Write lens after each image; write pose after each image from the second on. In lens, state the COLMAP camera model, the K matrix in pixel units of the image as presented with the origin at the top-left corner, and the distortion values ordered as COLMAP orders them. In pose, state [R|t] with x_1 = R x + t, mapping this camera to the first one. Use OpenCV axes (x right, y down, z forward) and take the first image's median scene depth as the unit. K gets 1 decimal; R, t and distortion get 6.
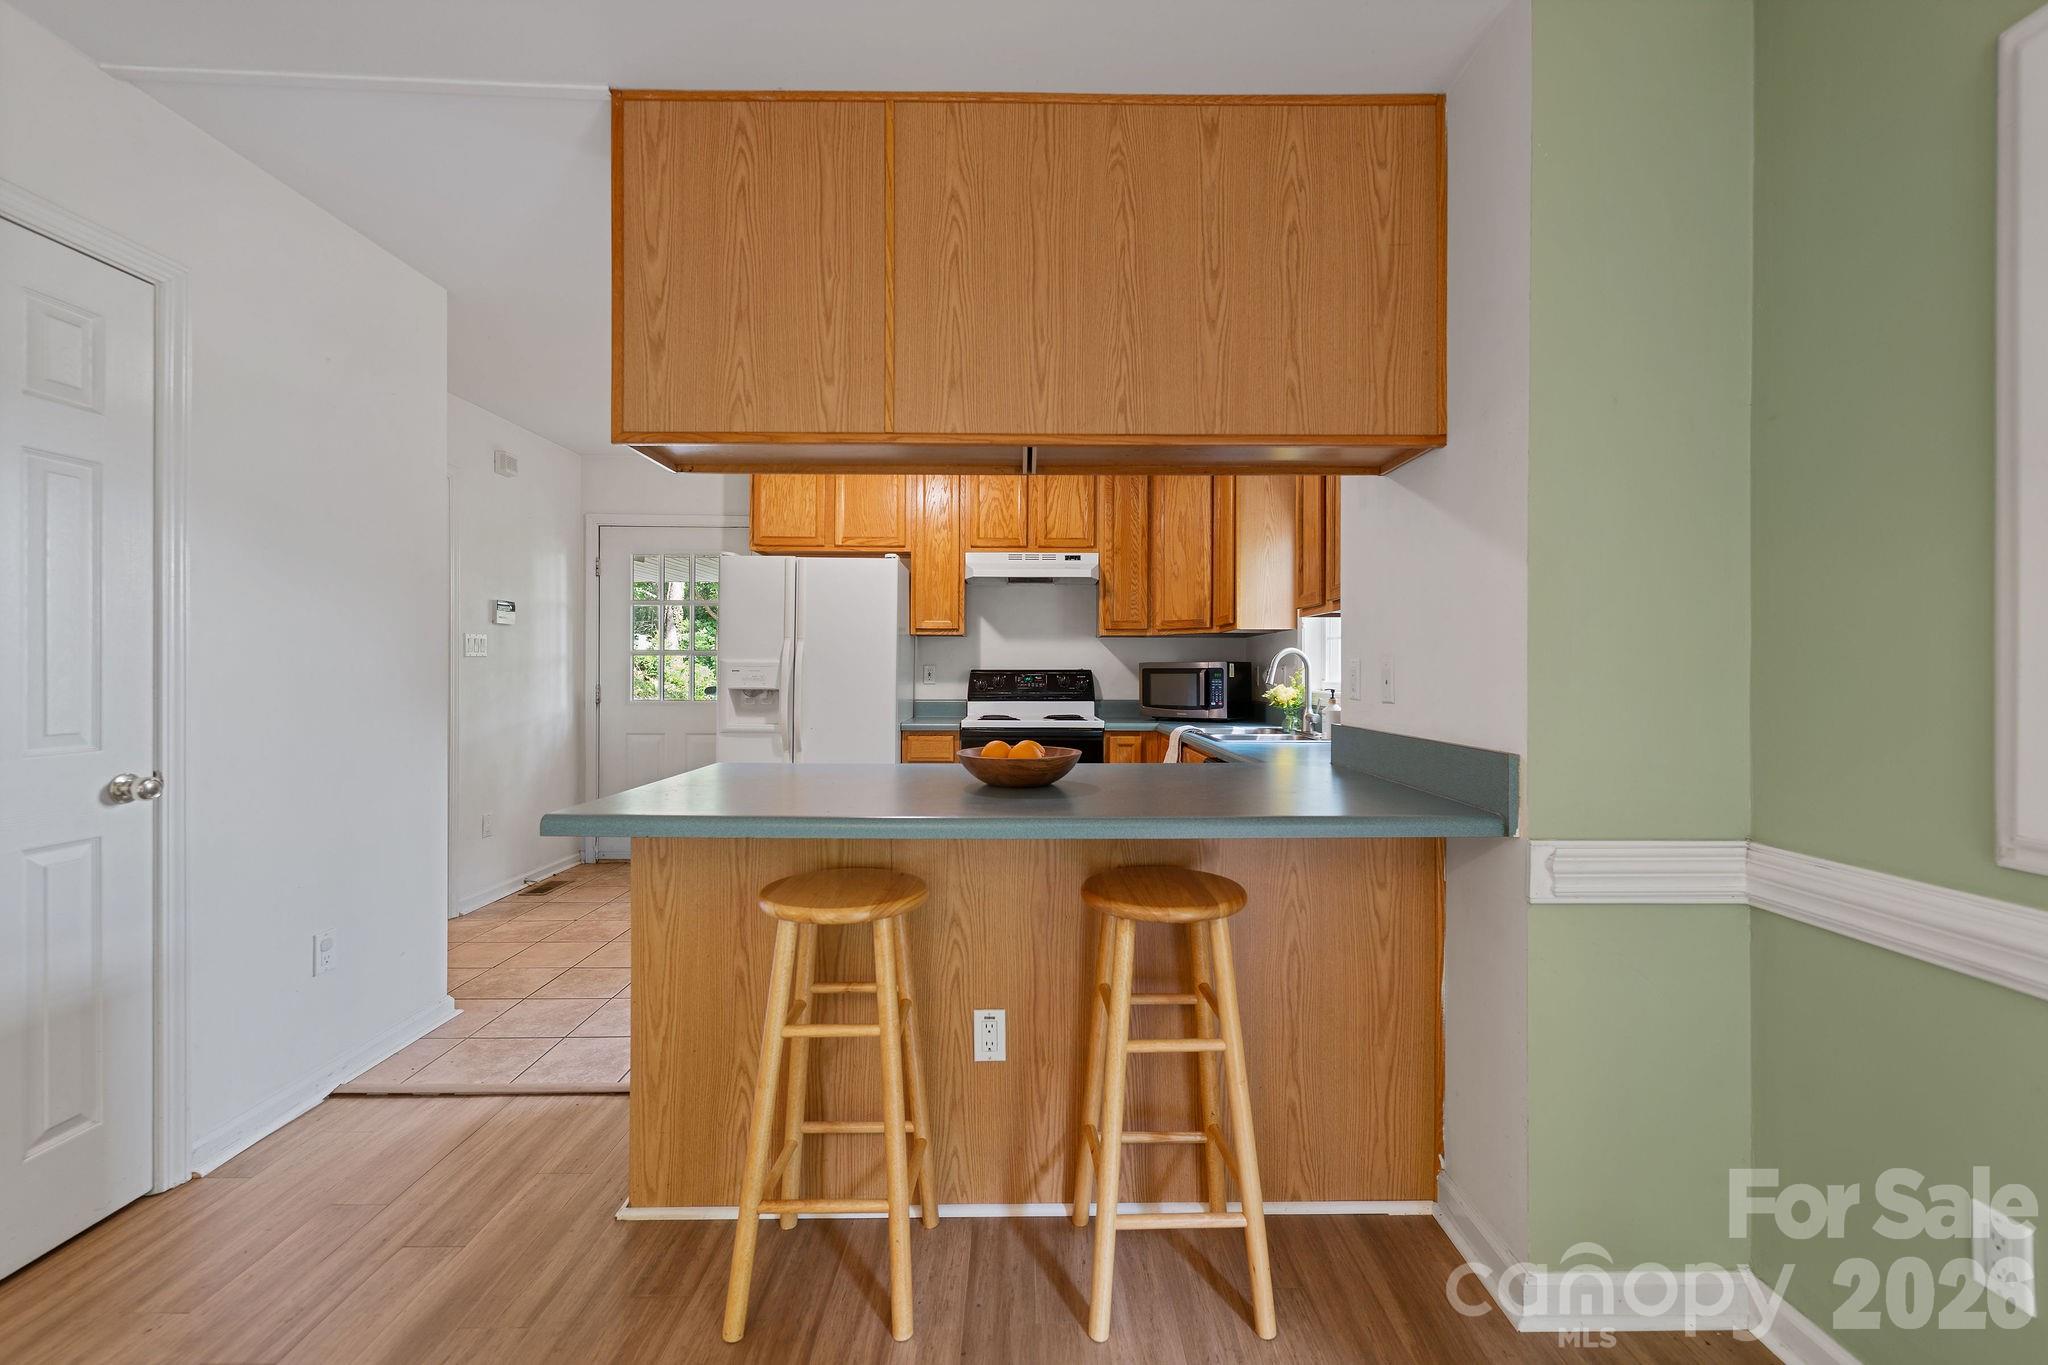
lens RADIAL K [[846.1, 0, 1028.7], [0, 846.1, 671.8], [0, 0, 1]] dist [0.000092, -0.000459]
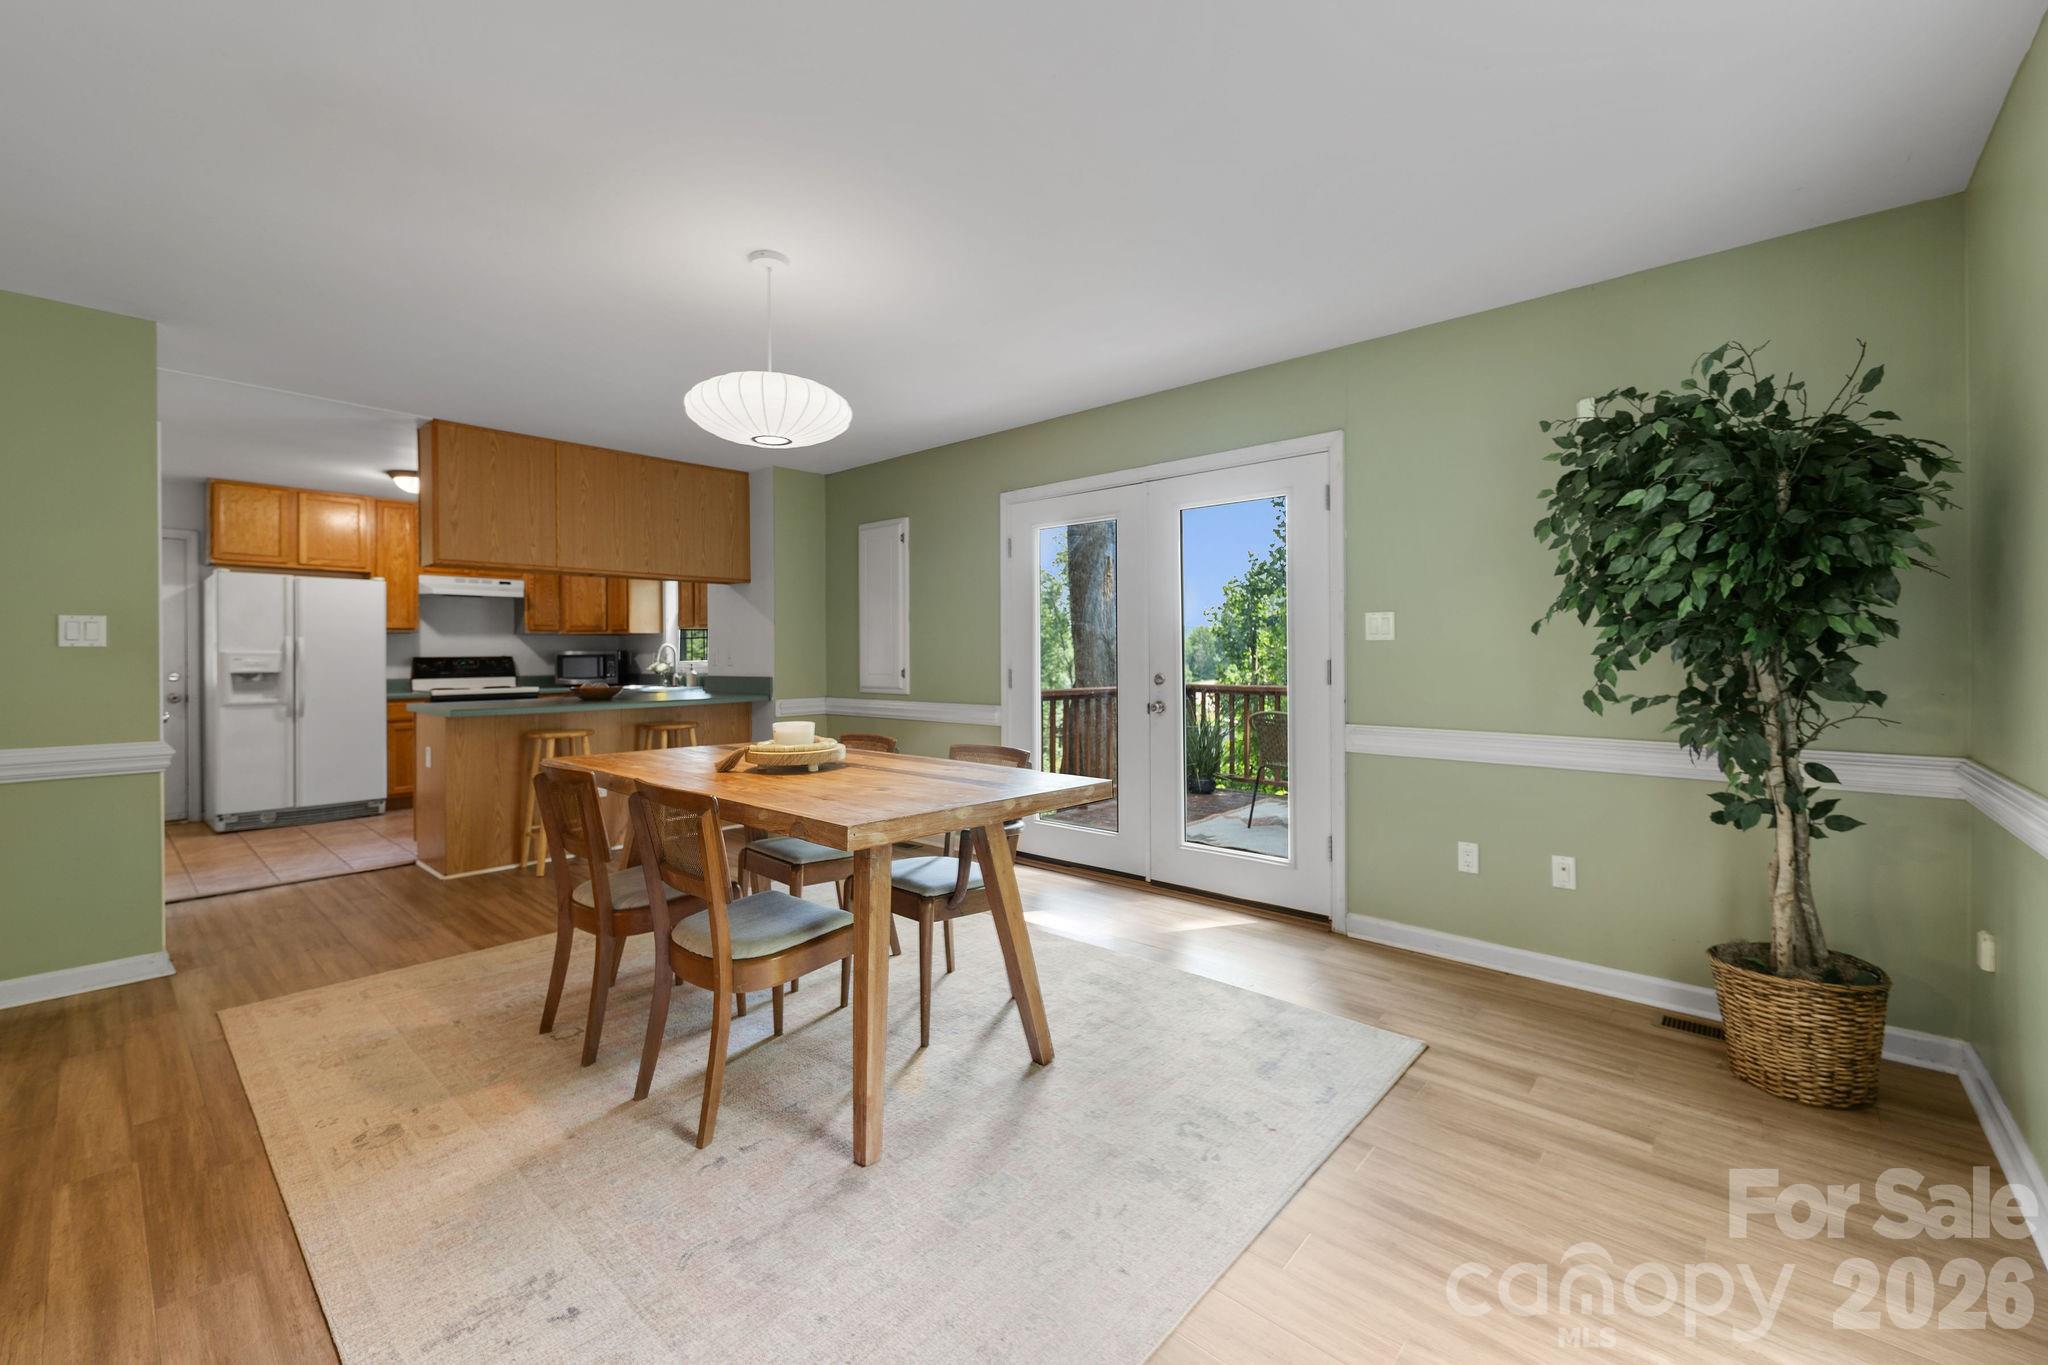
lens RADIAL K [[839.8, 0, 1028.3], [0, 839.8, 652.9], [0, 0, 1]] dist [0.012396, -0.009201]
pose [[0.674761, -0.008320, 0.737989, -1.115828], [0.011777, 0.999931, 0.000506, 0.005414], [-0.737942, 0.008350, 0.674812, -1.866990]]
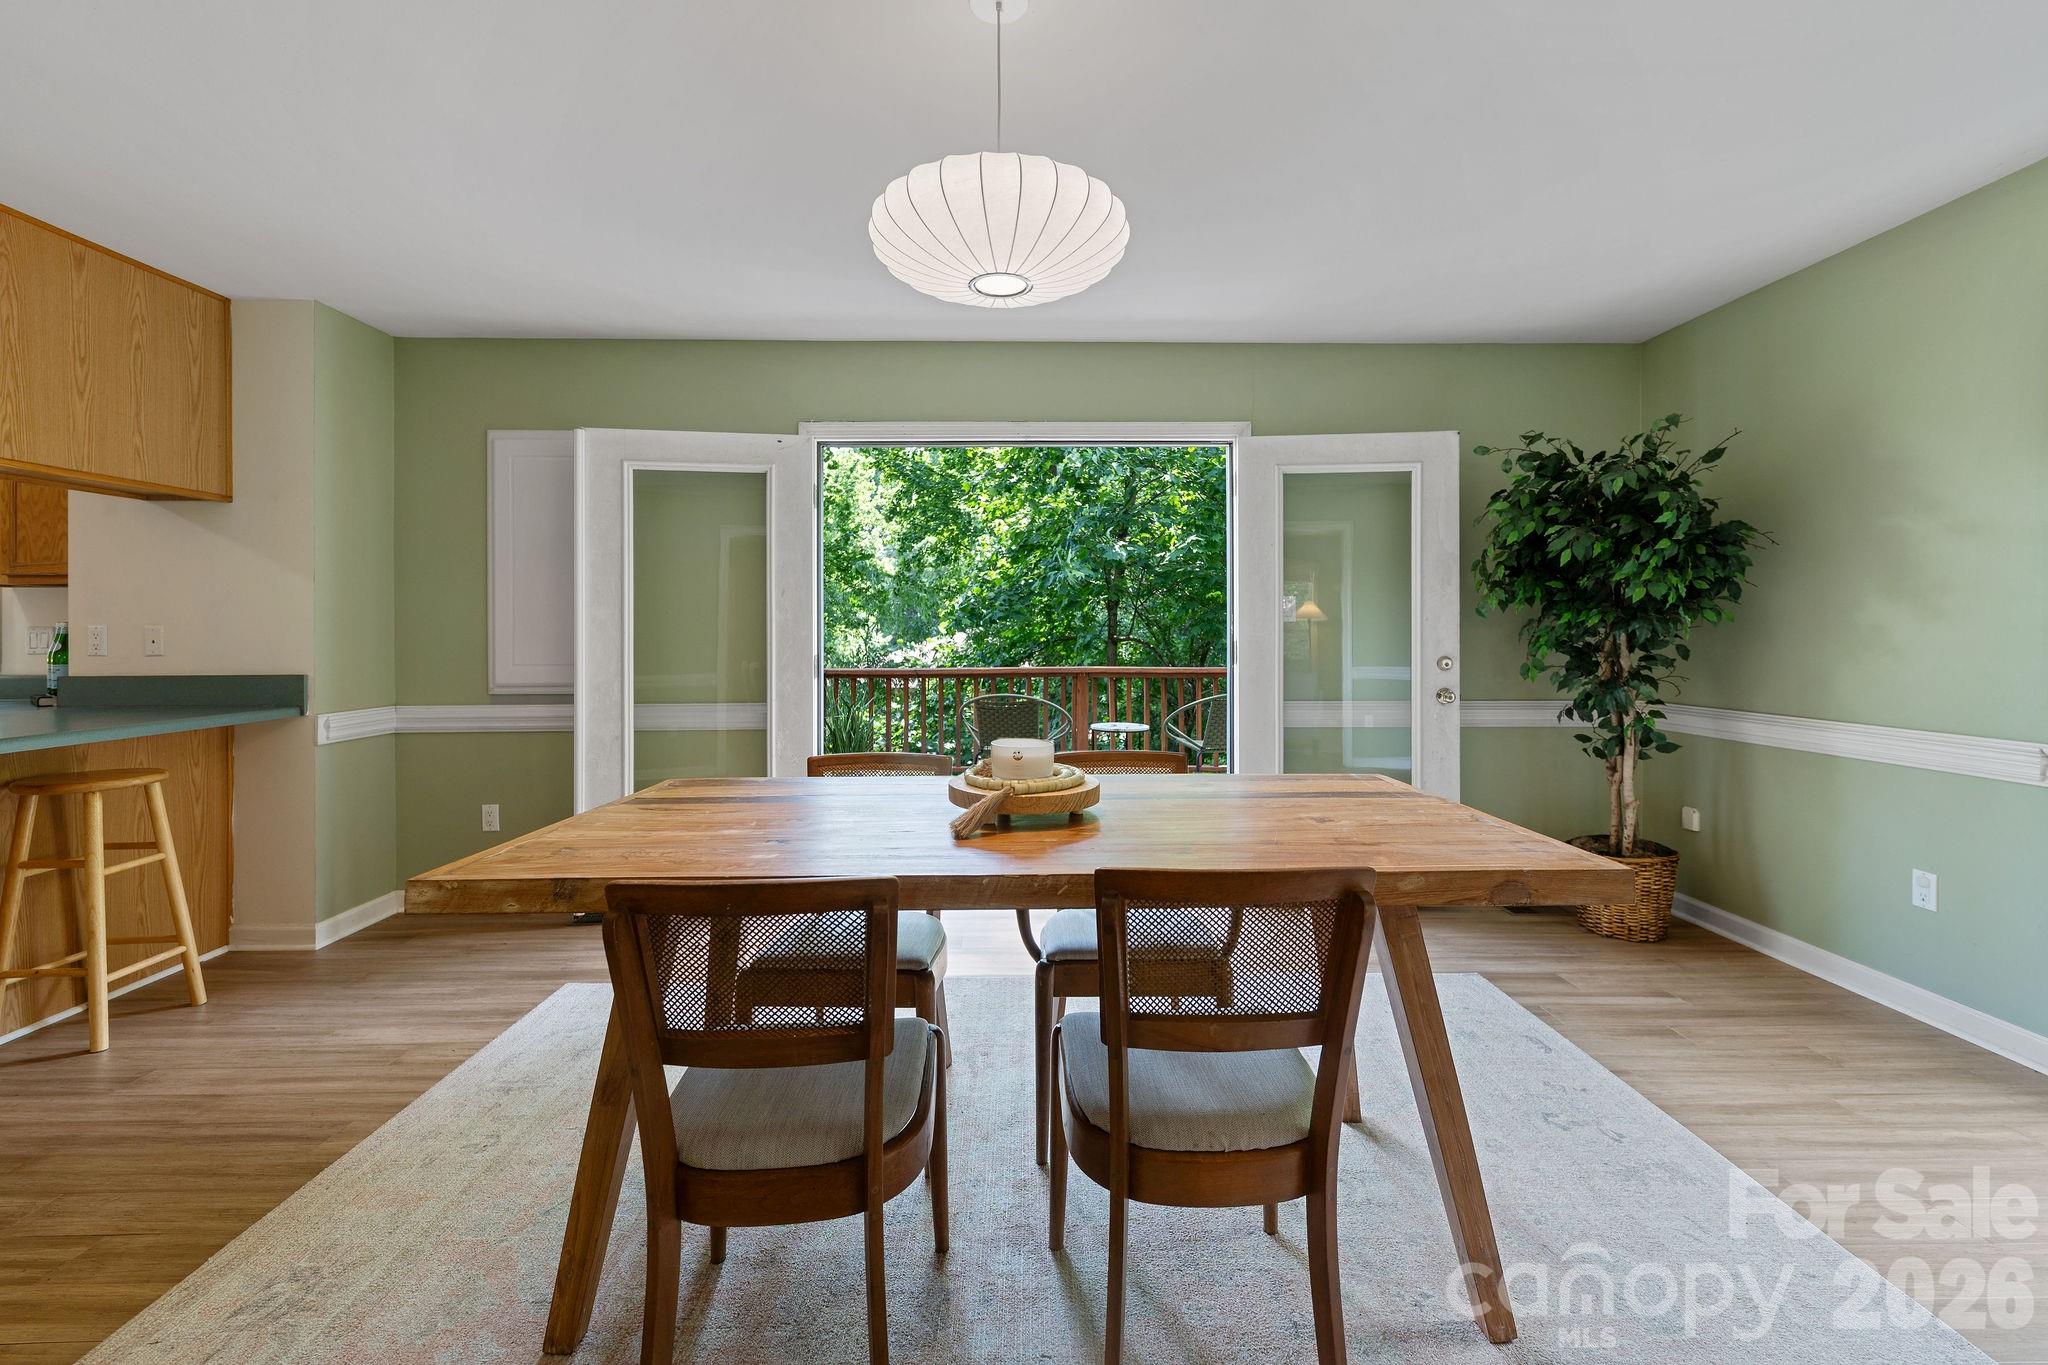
lens RADIAL K [[846.5, 0, 1022.9], [0, 846.5, 633.4], [0, 0, 1]] dist [0.003562, 0.000089]
pose [[-0.006921, -0.005609, 0.999960, -1.238643], [0.006992, 0.999960, 0.005658, 0.000263], [-0.999952, 0.007031, -0.006881, -0.591510]]
